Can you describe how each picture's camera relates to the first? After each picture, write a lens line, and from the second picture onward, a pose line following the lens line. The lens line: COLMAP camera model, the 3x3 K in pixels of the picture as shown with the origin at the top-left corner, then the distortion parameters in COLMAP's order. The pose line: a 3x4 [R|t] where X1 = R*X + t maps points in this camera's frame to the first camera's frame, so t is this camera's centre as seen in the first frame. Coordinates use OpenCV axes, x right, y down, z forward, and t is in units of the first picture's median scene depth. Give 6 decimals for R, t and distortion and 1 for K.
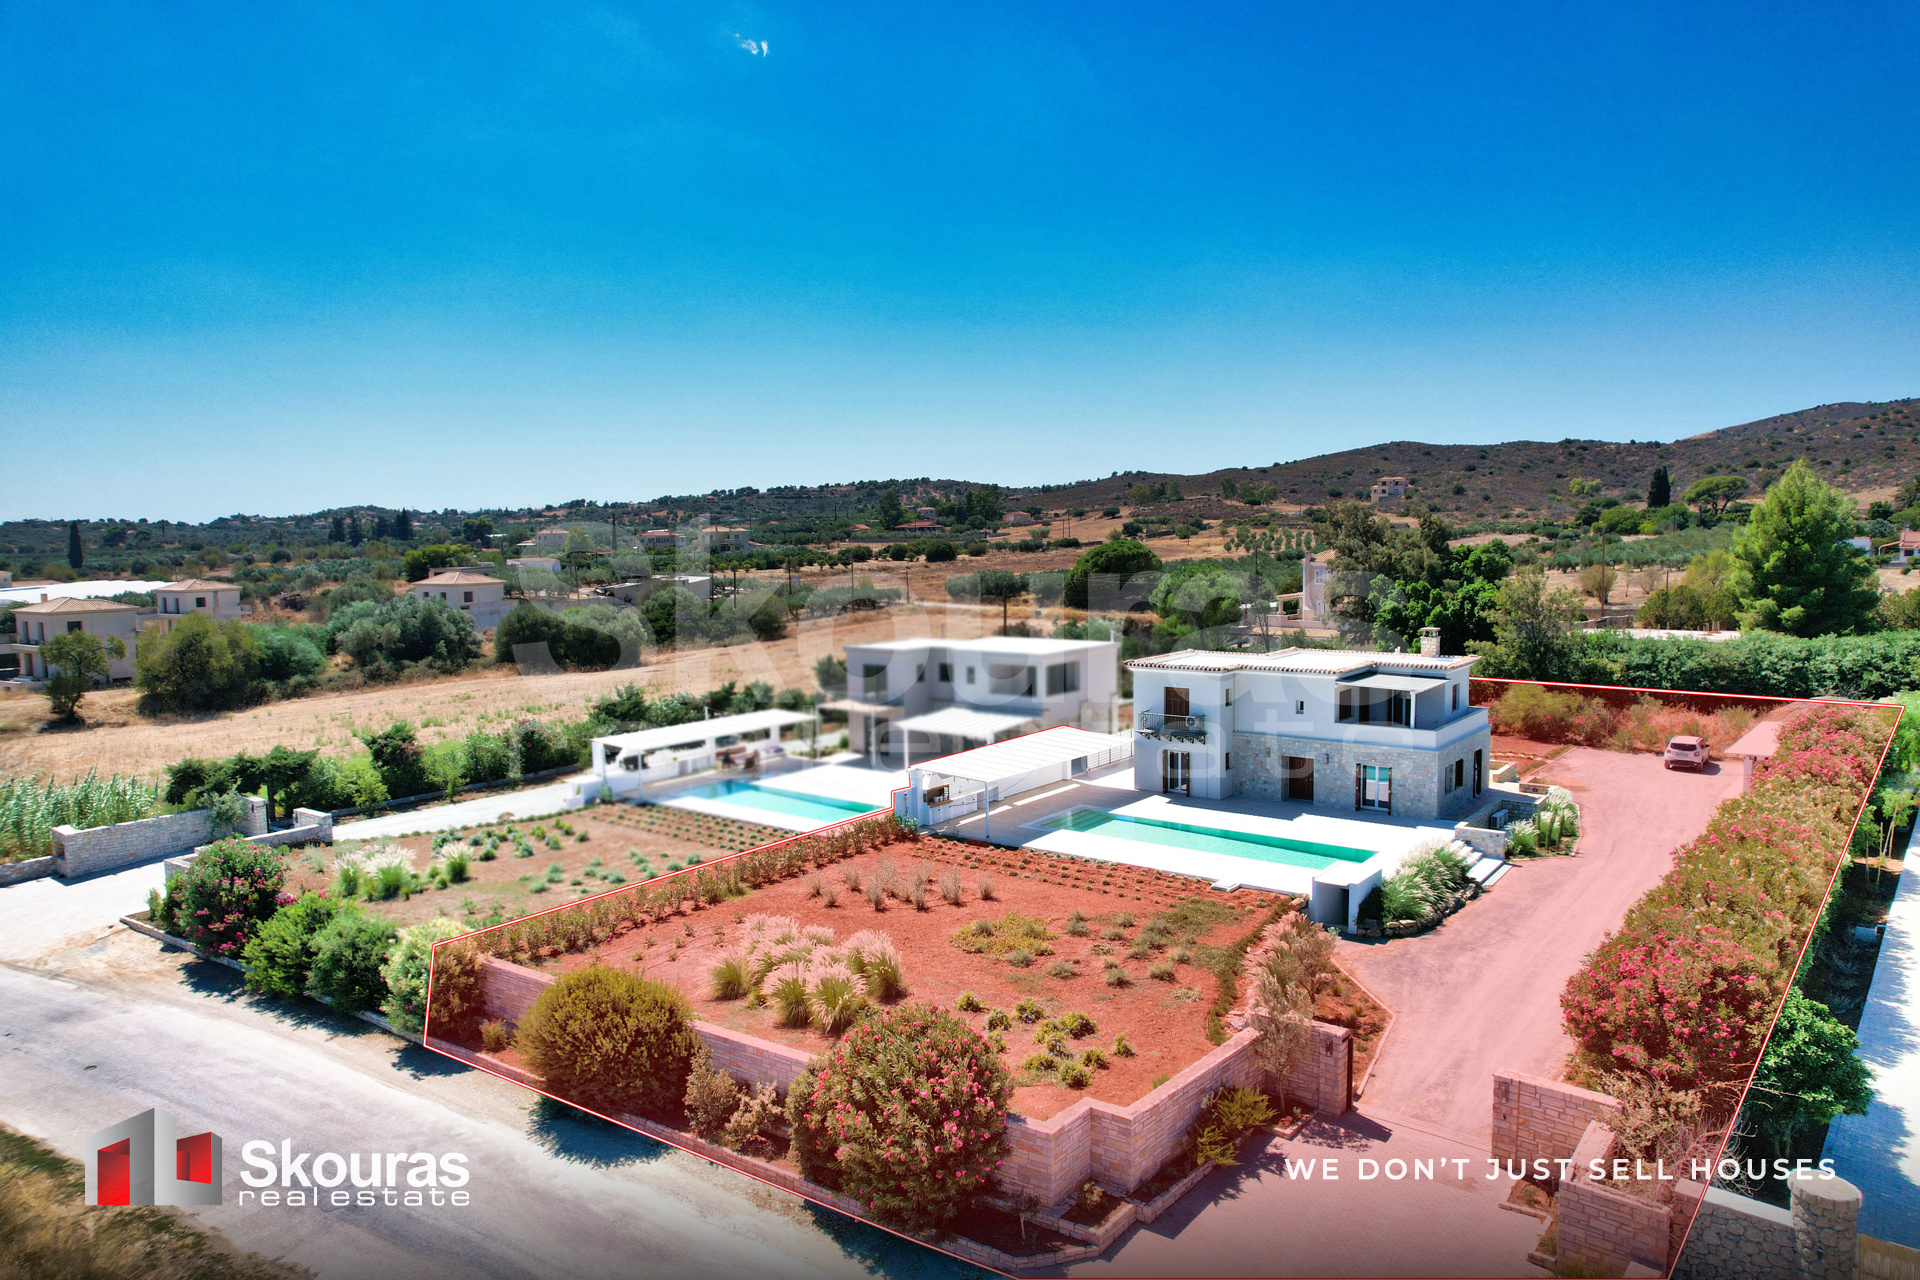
lens RADIAL K [[1224.4, 0, 962.1], [0, 1224.4, 648.5], [0, 0, 1]] dist [-0.072287, 0.063436]
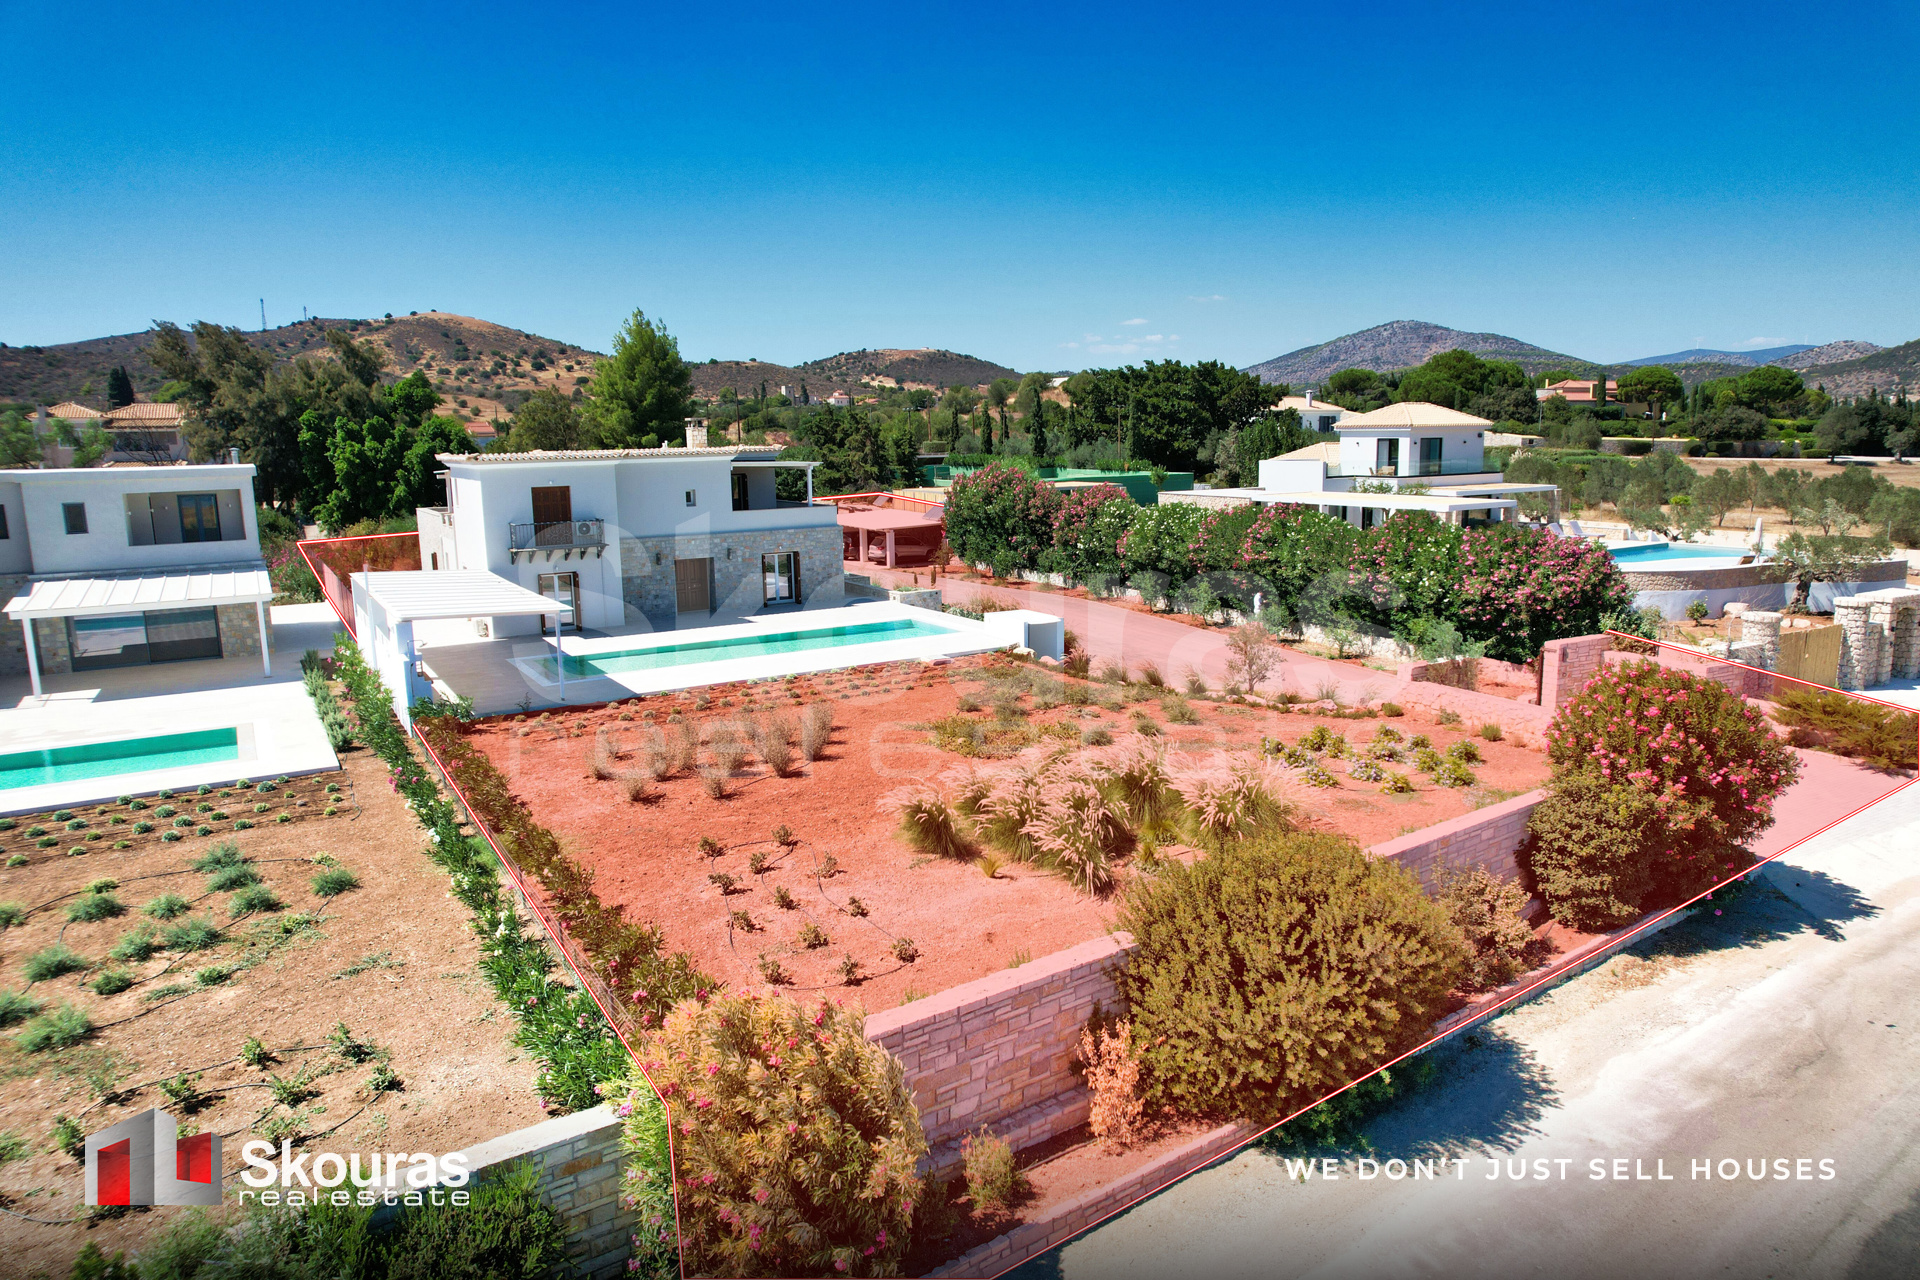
lens RADIAL K [[1224.4, 0, 969.8], [0, 1224.4, 640.1], [0, 0, 1]] dist [-0.072287, 0.063436]
pose [[0.345242, -0.147034, 0.926925, -0.278421], [0.100167, 0.987783, 0.119380, 0.039664], [-0.933153, 0.051632, 0.355752, 0.328674]]
